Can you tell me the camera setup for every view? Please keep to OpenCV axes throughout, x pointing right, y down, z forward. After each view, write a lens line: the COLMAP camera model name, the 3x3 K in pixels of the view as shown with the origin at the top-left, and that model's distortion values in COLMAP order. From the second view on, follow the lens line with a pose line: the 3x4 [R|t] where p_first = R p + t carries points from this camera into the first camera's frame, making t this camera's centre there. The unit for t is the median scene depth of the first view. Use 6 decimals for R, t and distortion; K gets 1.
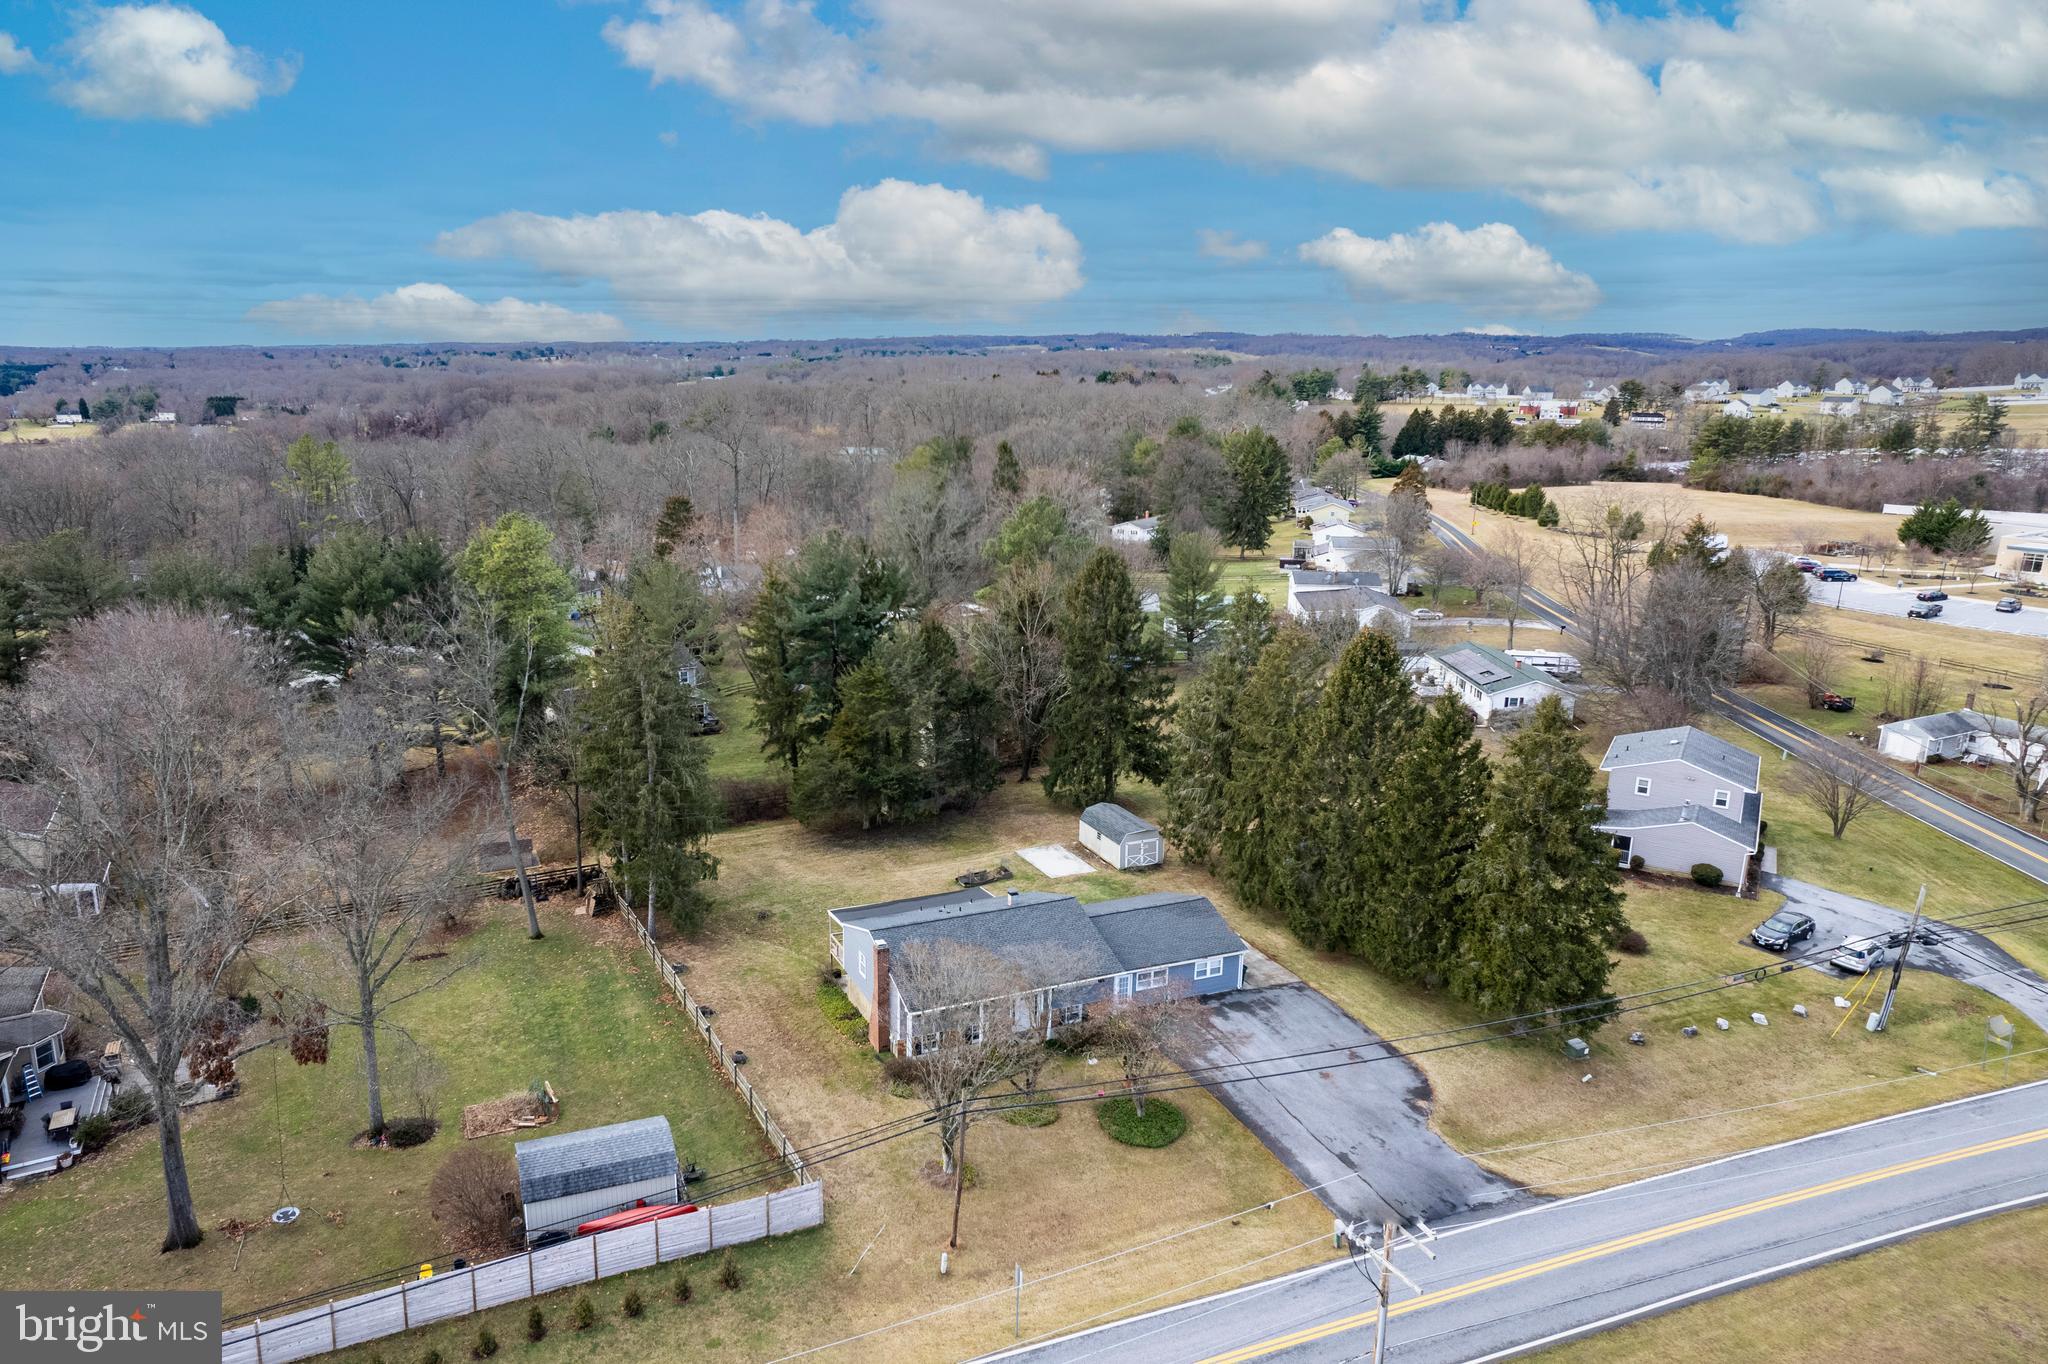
lens RADIAL K [[1200.5, 0, 1024.0], [0, 1200.5, 682.0], [0, 0, 1]] dist [-0.004343, -0.001306]
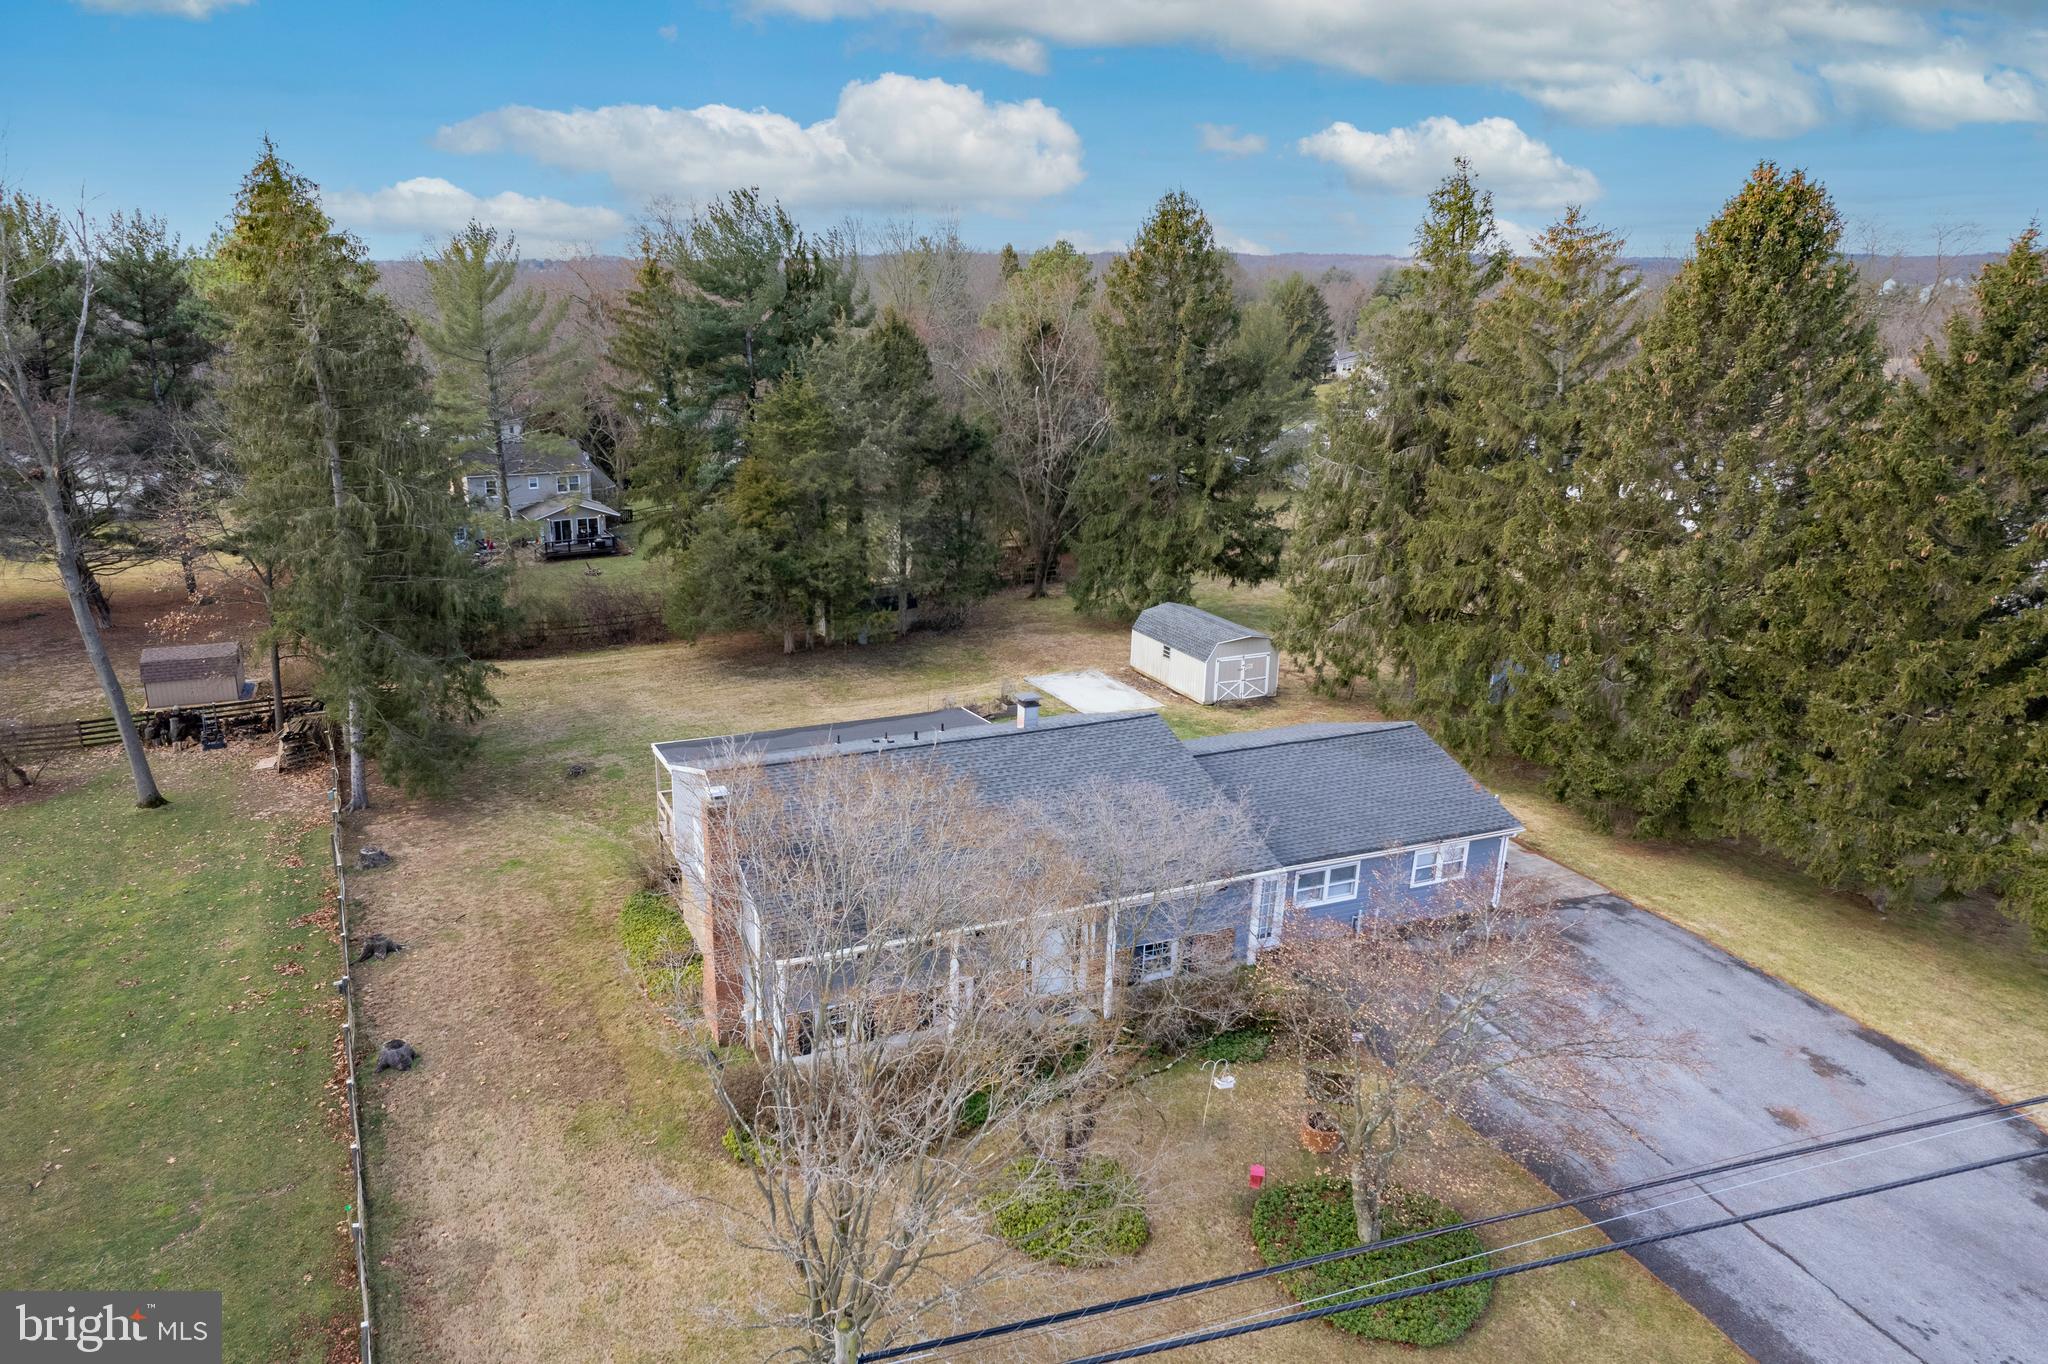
lens RADIAL K [[1384.4, 0, 1040.3], [0, 1384.4, 614.4], [0, 0, 1]] dist [-0.024927, 0.059690]
pose [[0.999918, 0.009421, 0.008703, -0.008553], [-0.009788, 0.999019, 0.043181, 0.109418], [-0.008288, -0.043263, 0.999029, 0.426740]]
